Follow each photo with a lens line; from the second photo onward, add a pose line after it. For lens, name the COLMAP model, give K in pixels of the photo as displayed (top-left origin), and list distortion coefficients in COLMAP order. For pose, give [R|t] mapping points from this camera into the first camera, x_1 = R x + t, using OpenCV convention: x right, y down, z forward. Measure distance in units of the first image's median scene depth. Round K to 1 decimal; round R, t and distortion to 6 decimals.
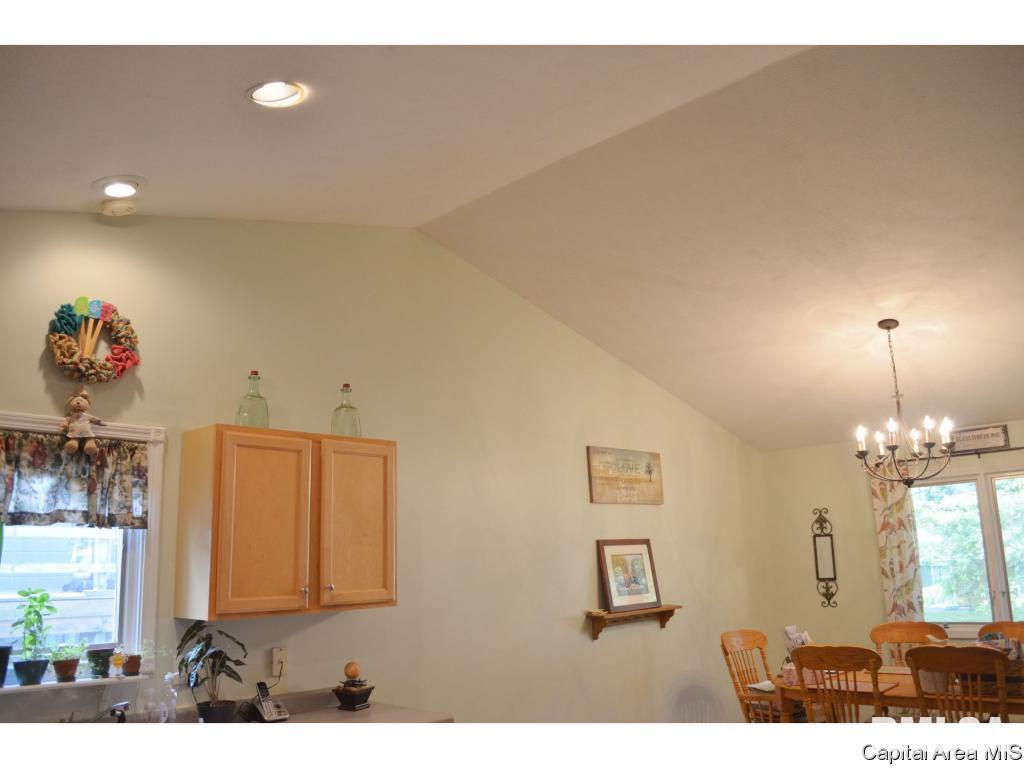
lens RADIAL K [[809.1, 0, 512.0], [0, 809.1, 384.0], [0, 0, 1]] dist [-0.076604, 0.005075]
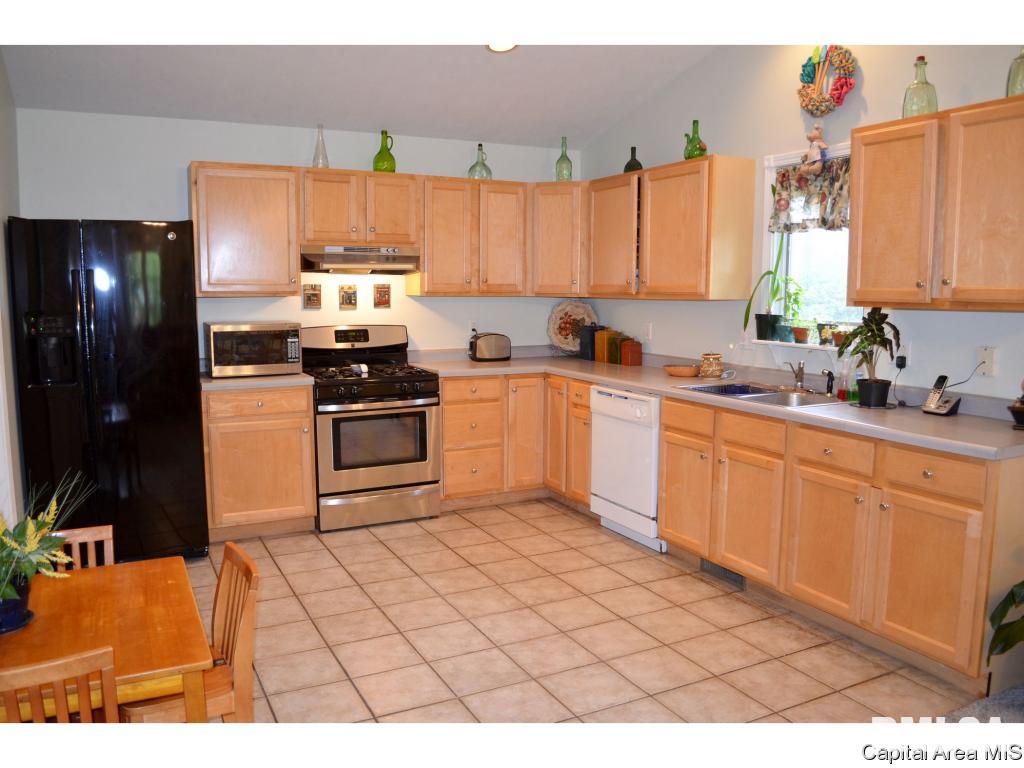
lens RADIAL K [[809.1, 0, 512.0], [0, 809.1, 384.0], [0, 0, 1]] dist [-0.076604, 0.005075]
pose [[-0.324828, 0.144189, -0.934717, 0.440198], [0.216548, 0.973394, 0.074902, 0.108622], [0.920648, -0.178080, -0.347410, 0.470471]]
